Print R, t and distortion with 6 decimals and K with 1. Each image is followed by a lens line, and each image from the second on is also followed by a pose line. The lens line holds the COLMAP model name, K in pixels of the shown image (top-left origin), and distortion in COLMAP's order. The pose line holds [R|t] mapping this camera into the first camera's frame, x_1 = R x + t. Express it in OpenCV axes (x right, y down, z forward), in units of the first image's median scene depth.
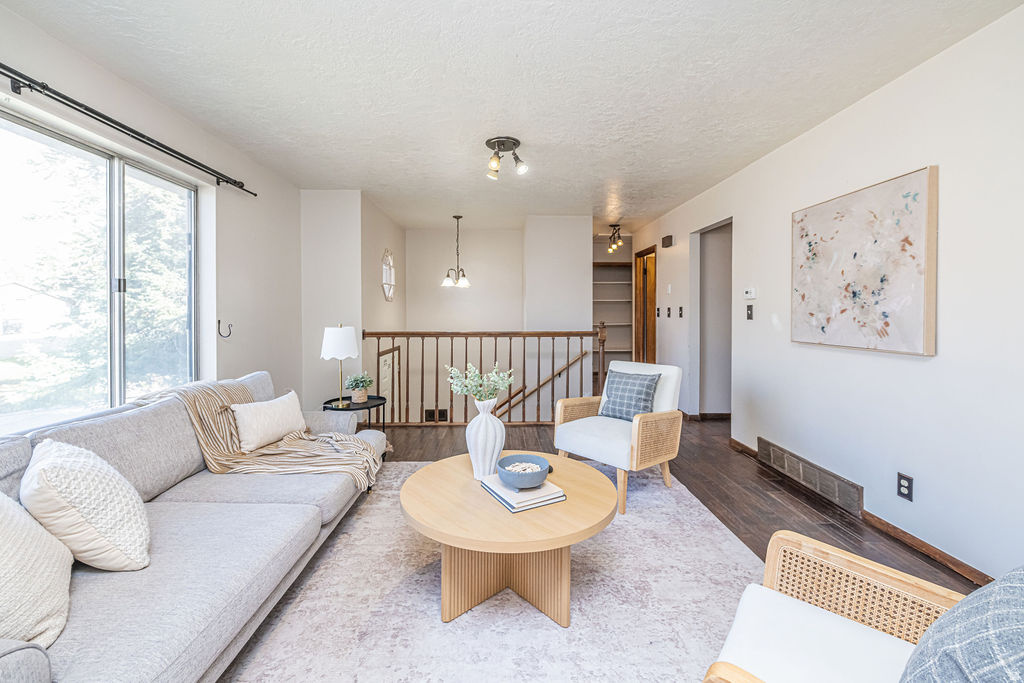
lens RADIAL K [[414.3, 0, 517.9], [0, 414.3, 317.9], [0, 0, 1]] dist [0.002054, -0.002096]
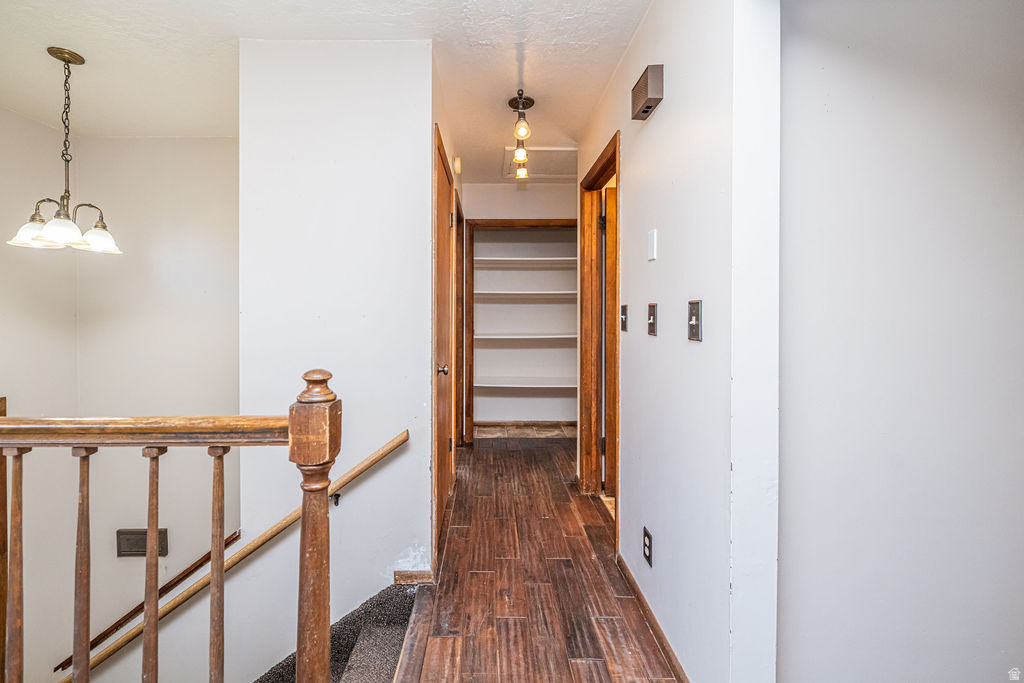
lens RADIAL K [[414.3, 0, 511.7], [0, 414.3, 314.9], [0, 0, 1]] dist [0.002054, -0.002096]
pose [[0.999994, -0.002594, -0.002404, 0.315567], [0.002583, 0.999986, -0.004604, -0.018960], [0.002416, 0.004597, 0.999987, 0.836752]]
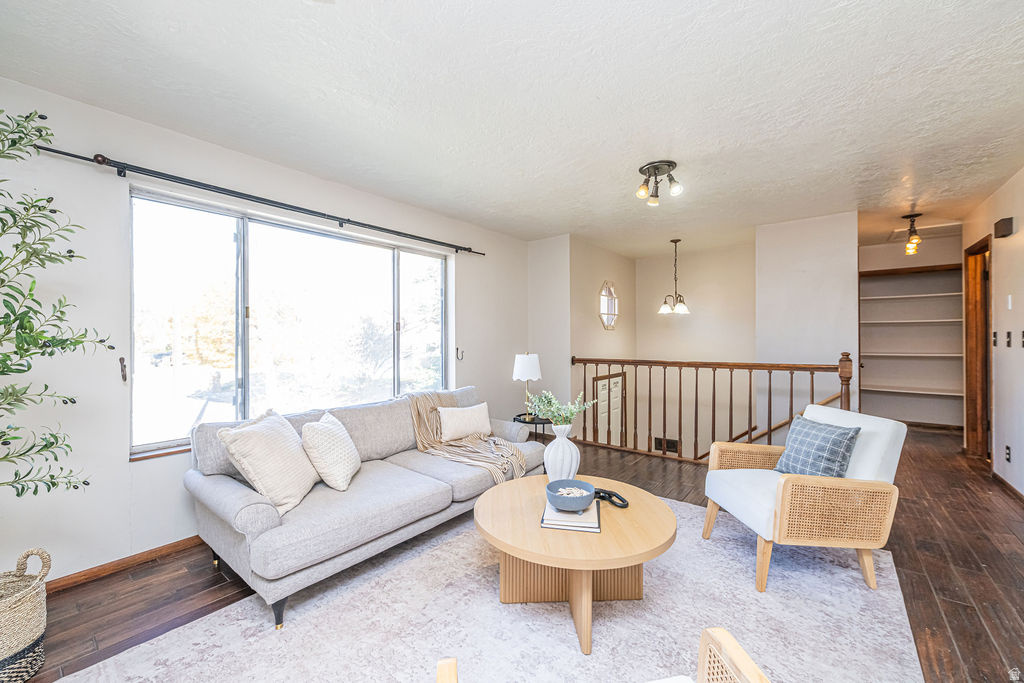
lens RADIAL K [[414.3, 0, 508.7], [0, 414.3, 336.2], [0, 0, 1]] dist [0.002054, -0.002096]
pose [[0.757921, -0.010107, -0.652268, 0.241292], [-0.000839, 0.999864, -0.016468, -0.008524], [0.652345, 0.013028, 0.757810, 0.033019]]
